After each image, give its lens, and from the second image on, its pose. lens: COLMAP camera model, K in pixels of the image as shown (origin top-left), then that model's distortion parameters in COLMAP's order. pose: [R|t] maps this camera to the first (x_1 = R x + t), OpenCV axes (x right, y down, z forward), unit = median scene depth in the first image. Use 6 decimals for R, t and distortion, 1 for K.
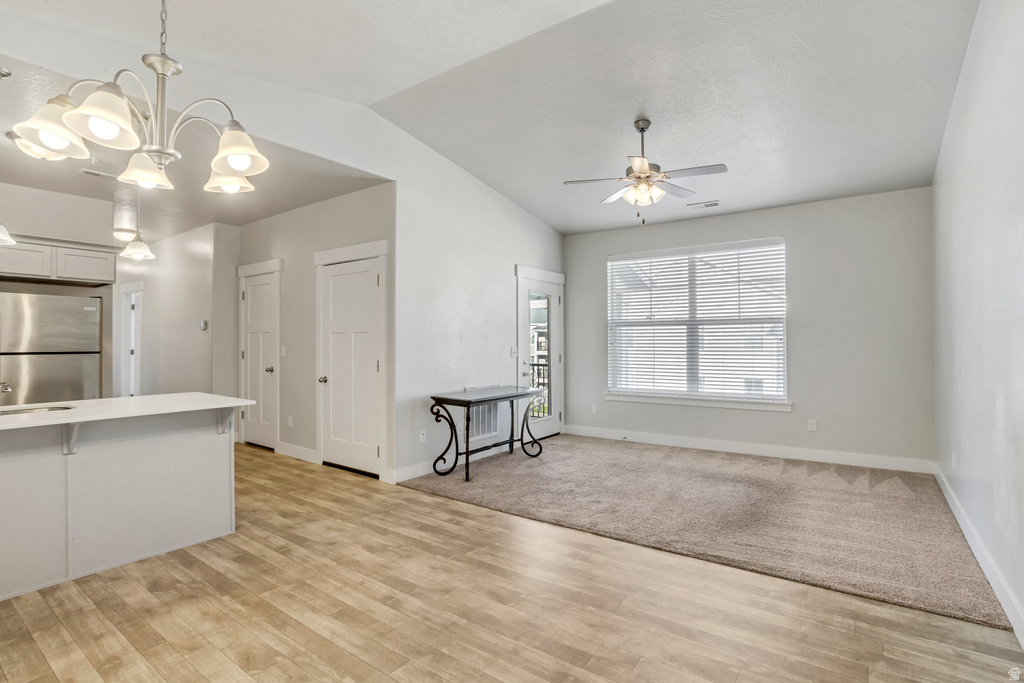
lens RADIAL K [[491.2, 0, 509.1], [0, 491.2, 335.5], [0, 0, 1]] dist [-0.001029, 0.000674]
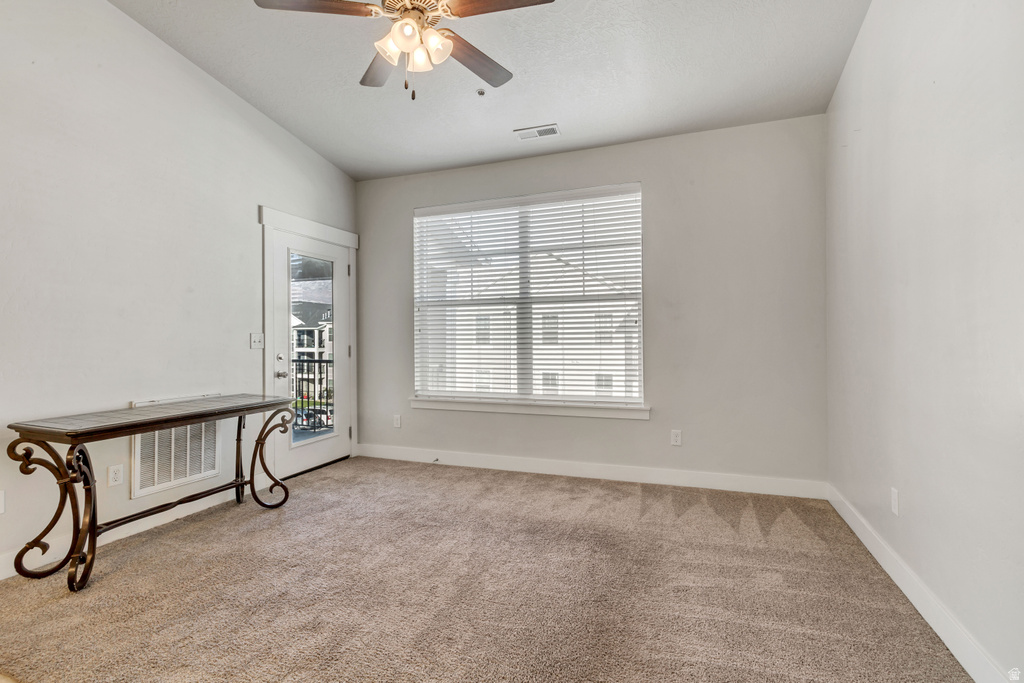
lens RADIAL K [[491.2, 0, 473.6], [0, 491.2, 329.8], [0, 0, 1]] dist [-0.001029, 0.000674]
pose [[0.979144, -0.002848, 0.203150, 0.171379], [0.004414, 0.999964, -0.007253, 0.026963], [-0.203122, 0.007998, 0.979121, 0.337562]]
